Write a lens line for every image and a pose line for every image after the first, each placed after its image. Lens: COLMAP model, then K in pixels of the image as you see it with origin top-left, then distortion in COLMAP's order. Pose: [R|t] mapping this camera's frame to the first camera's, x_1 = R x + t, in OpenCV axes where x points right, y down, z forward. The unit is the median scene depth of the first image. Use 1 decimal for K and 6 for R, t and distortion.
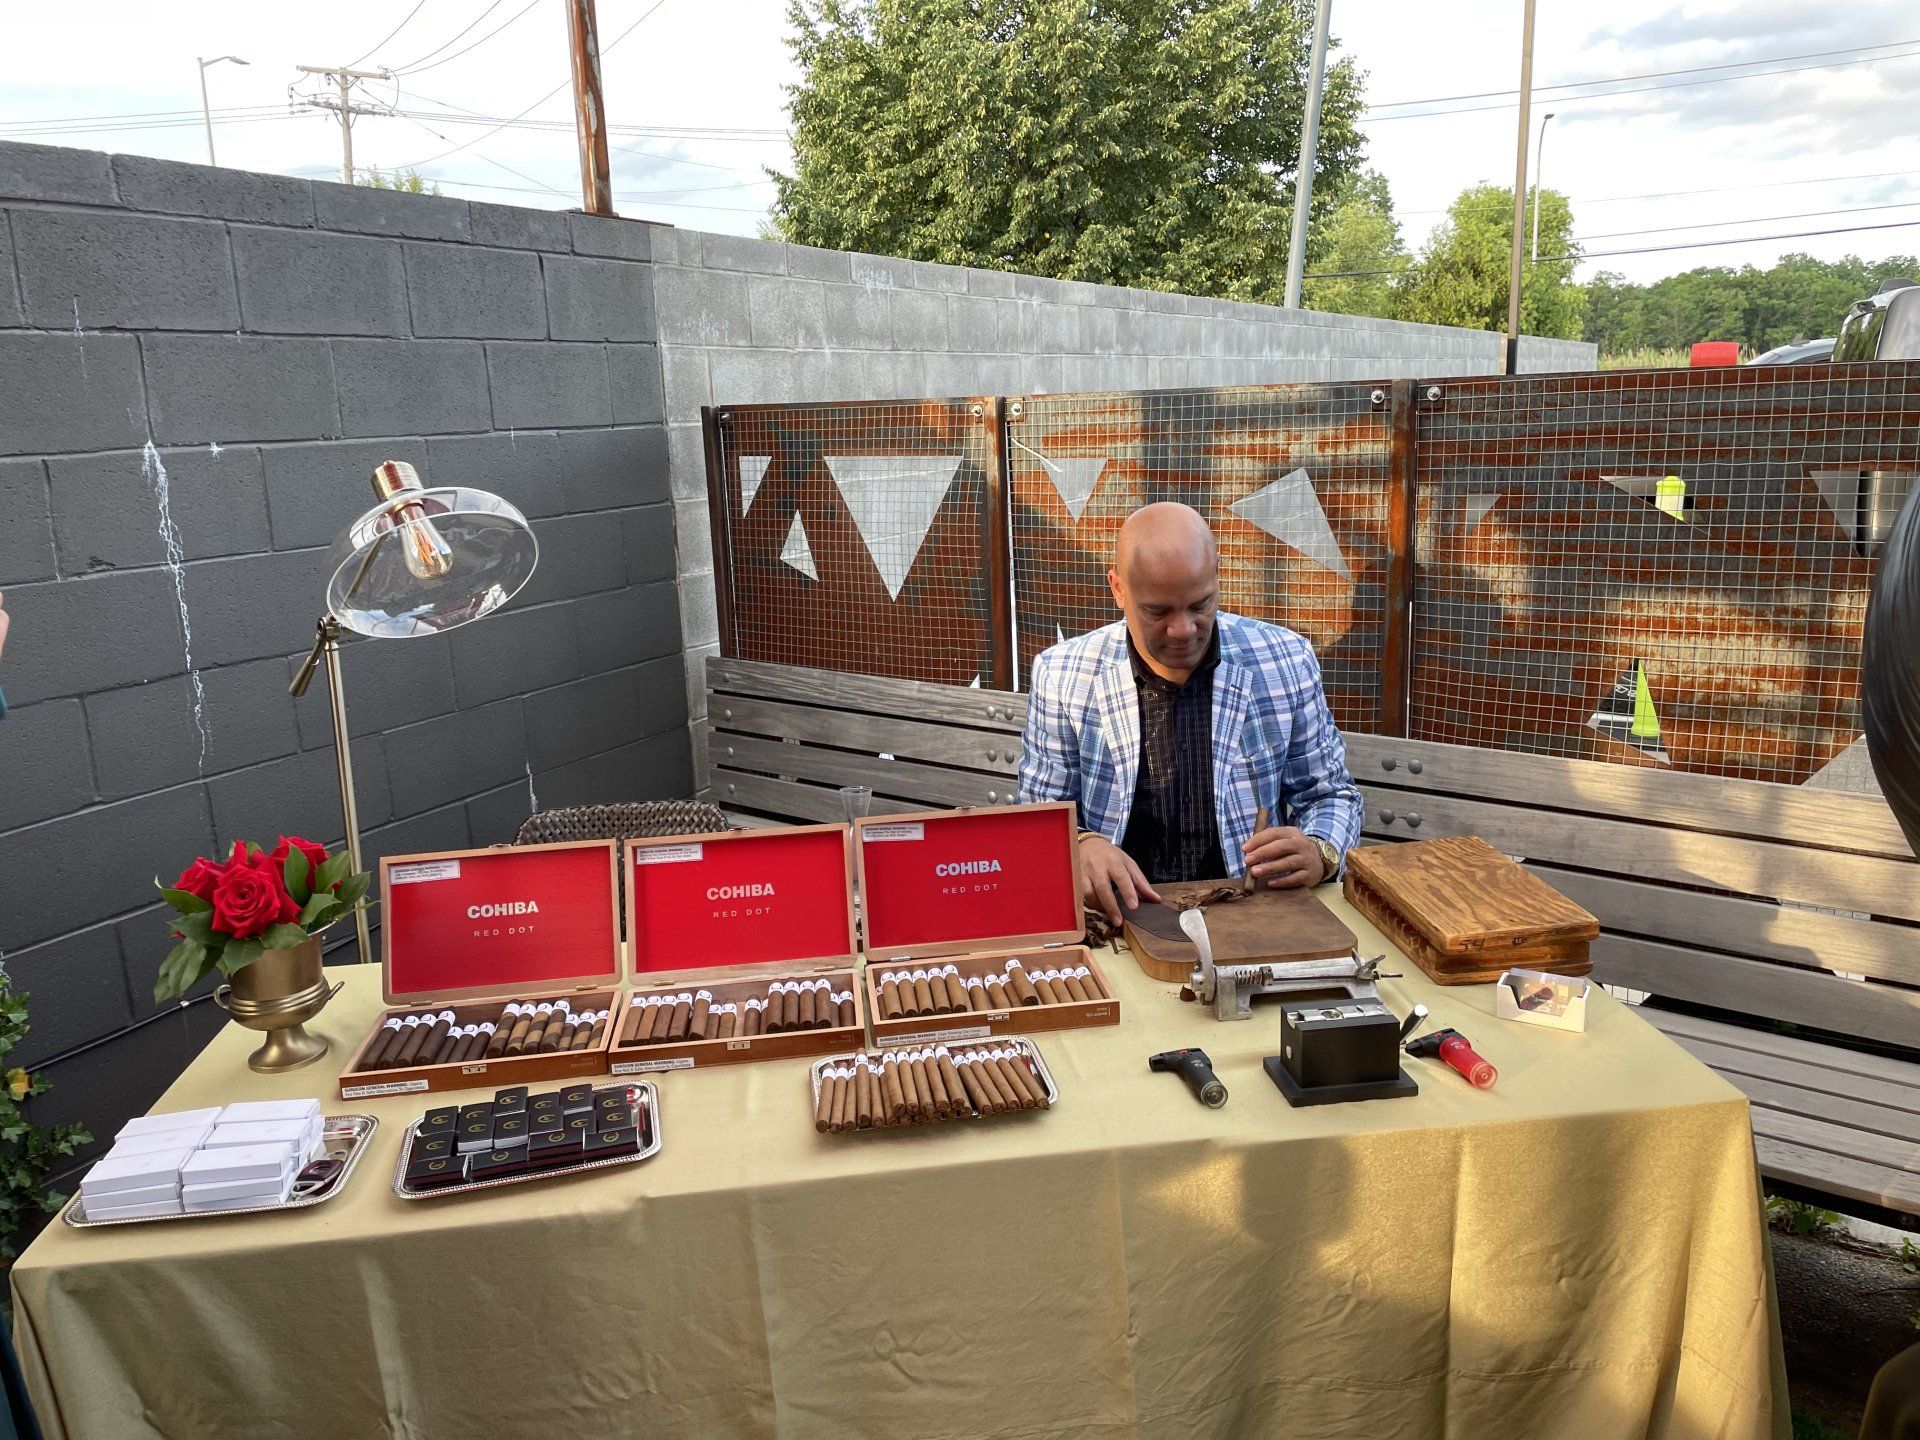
lens RADIAL K [[1364.2, 0, 971.9], [0, 1364.2, 727.4], [0, 0, 1]] dist [0.082088, -0.155282]
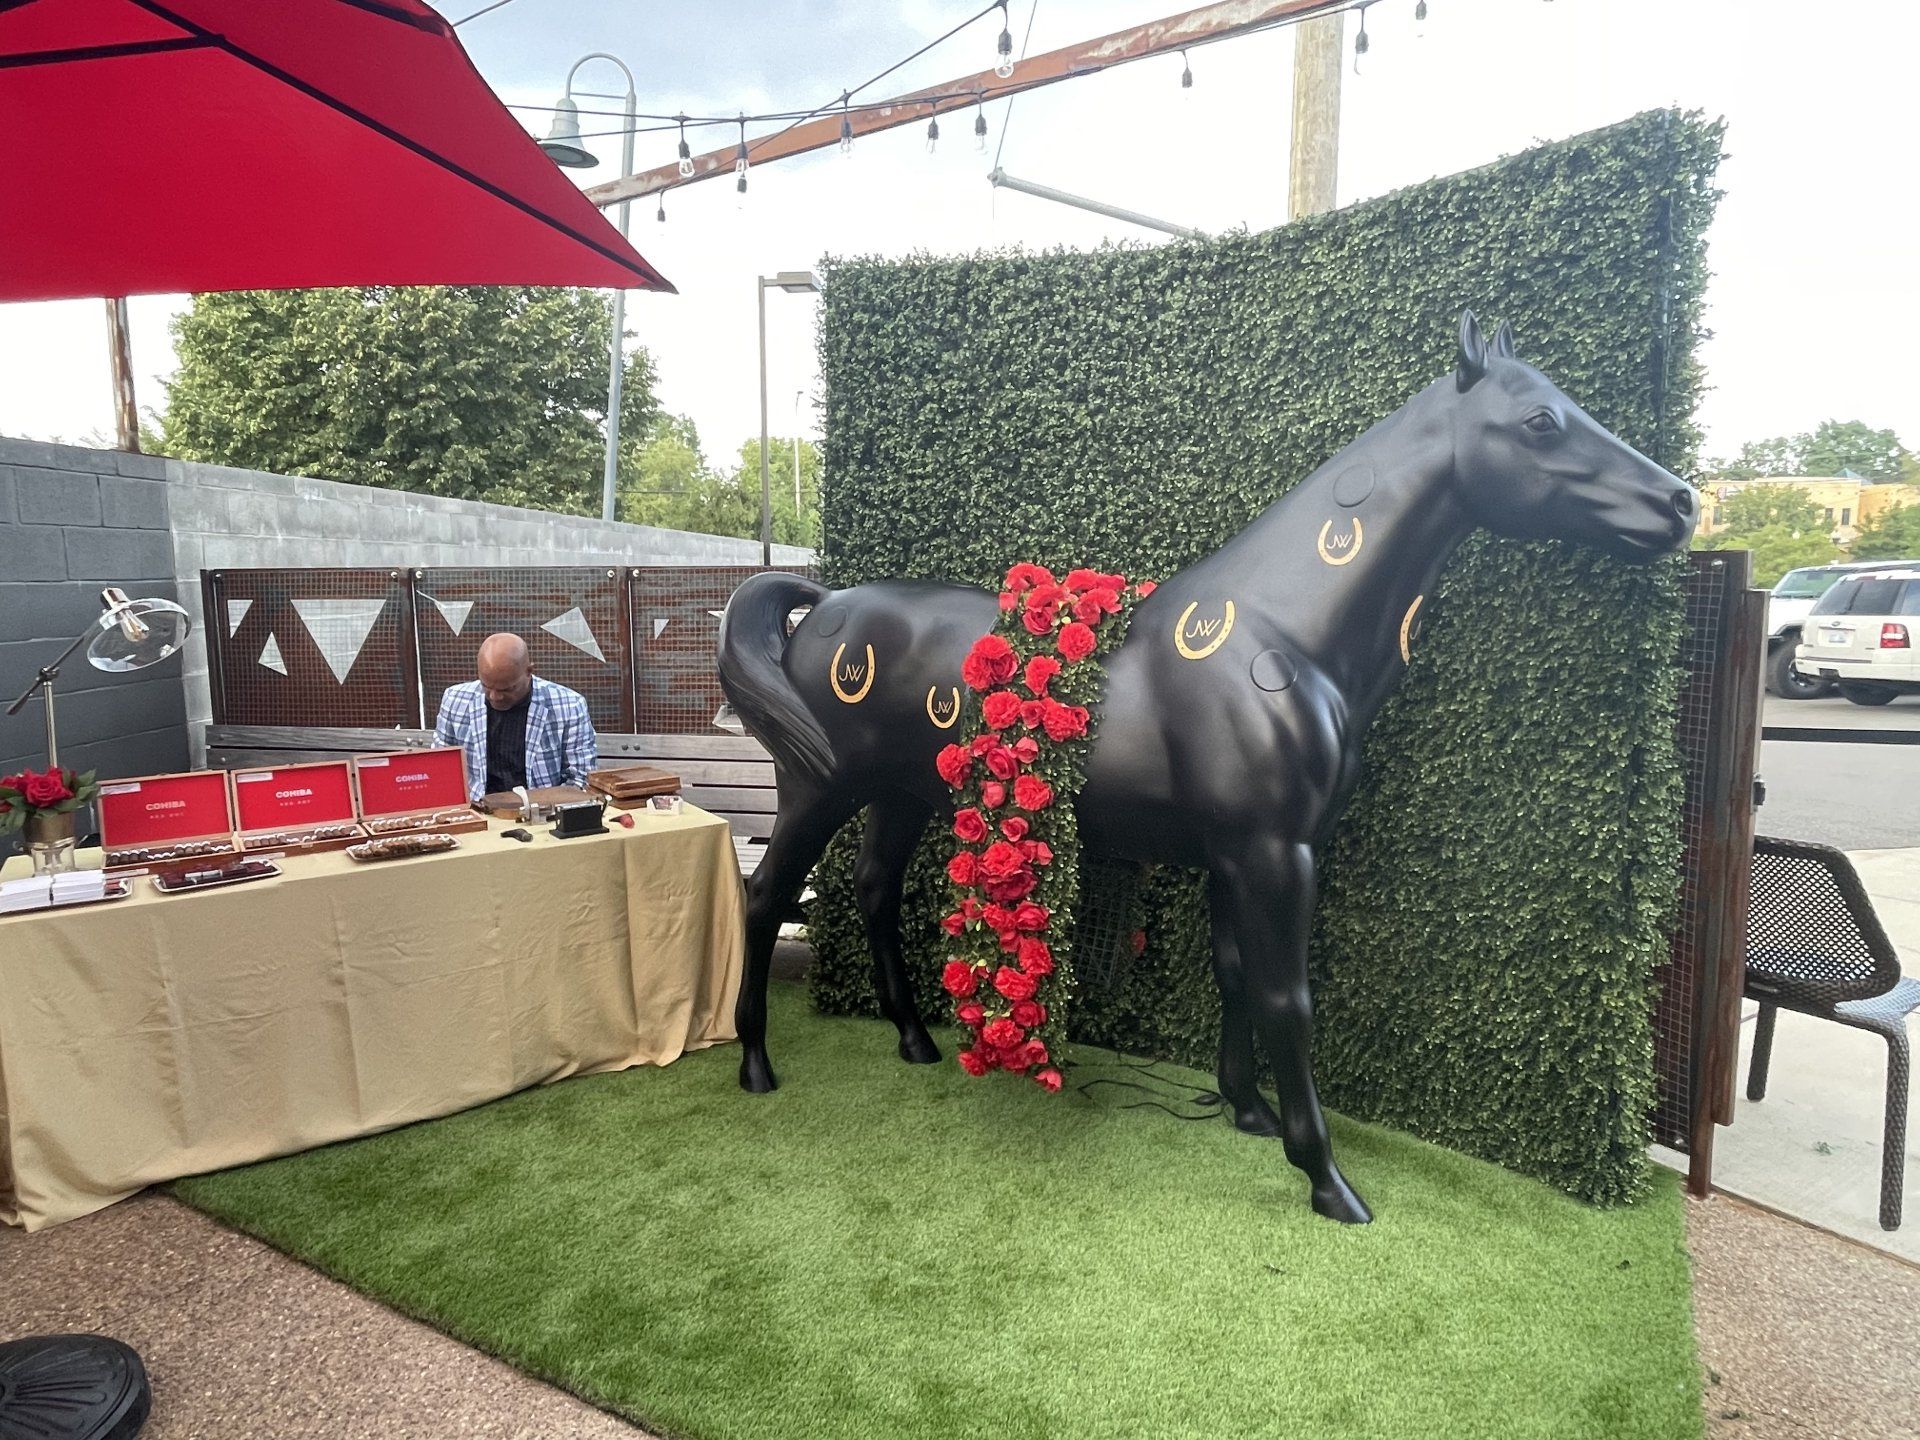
lens RADIAL K [[1364.2, 0, 971.9], [0, 1364.2, 727.4], [0, 0, 1]] dist [0.082088, -0.155282]
pose [[0.903612, -0.020165, 0.427876, -0.034344], [0.076778, 0.990339, -0.115472, 0.089052], [-0.421414, 0.137193, 0.896431, -0.347326]]
